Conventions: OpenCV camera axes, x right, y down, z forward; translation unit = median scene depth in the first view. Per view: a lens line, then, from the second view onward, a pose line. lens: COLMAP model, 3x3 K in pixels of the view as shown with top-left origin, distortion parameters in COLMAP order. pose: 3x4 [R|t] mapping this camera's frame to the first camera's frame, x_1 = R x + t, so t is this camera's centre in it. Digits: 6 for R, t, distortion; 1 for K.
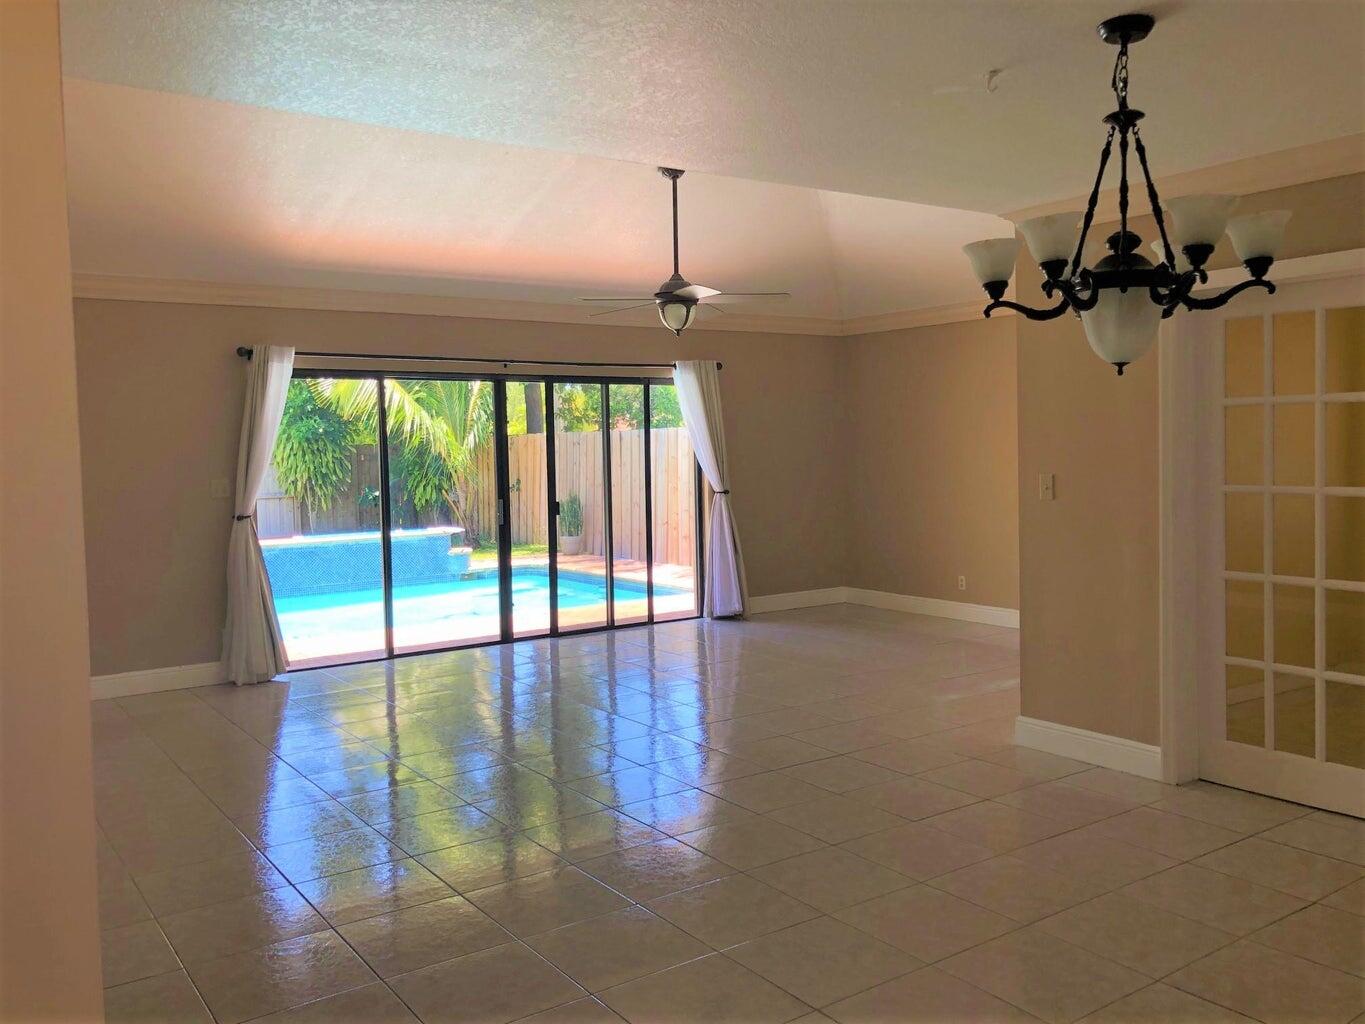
lens RADIAL K [[1120.1, 0, 690.2], [0, 1120.1, 511.7], [0, 0, 1]] dist [0.013282, 0.003157]
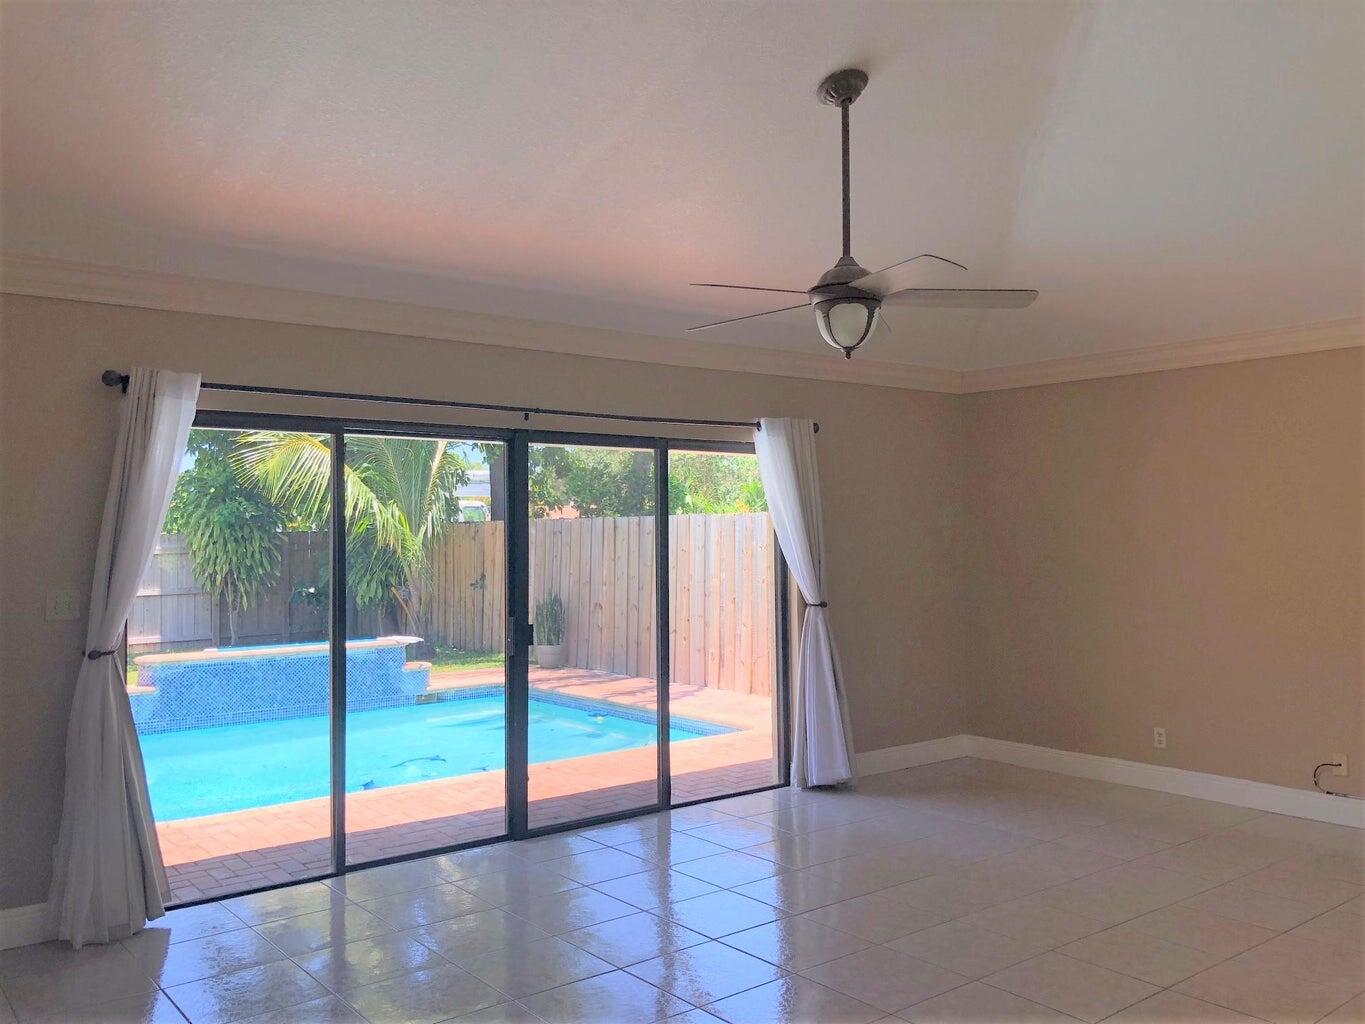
lens RADIAL K [[1120.1, 0, 674.5], [0, 1120.1, 508.2], [0, 0, 1]] dist [0.013282, 0.003157]
pose [[0.998952, 0.011017, 0.044416, -0.087041], [-0.007284, 0.996493, -0.083355, -0.017567], [-0.045179, 0.082944, 0.995530, 0.277561]]
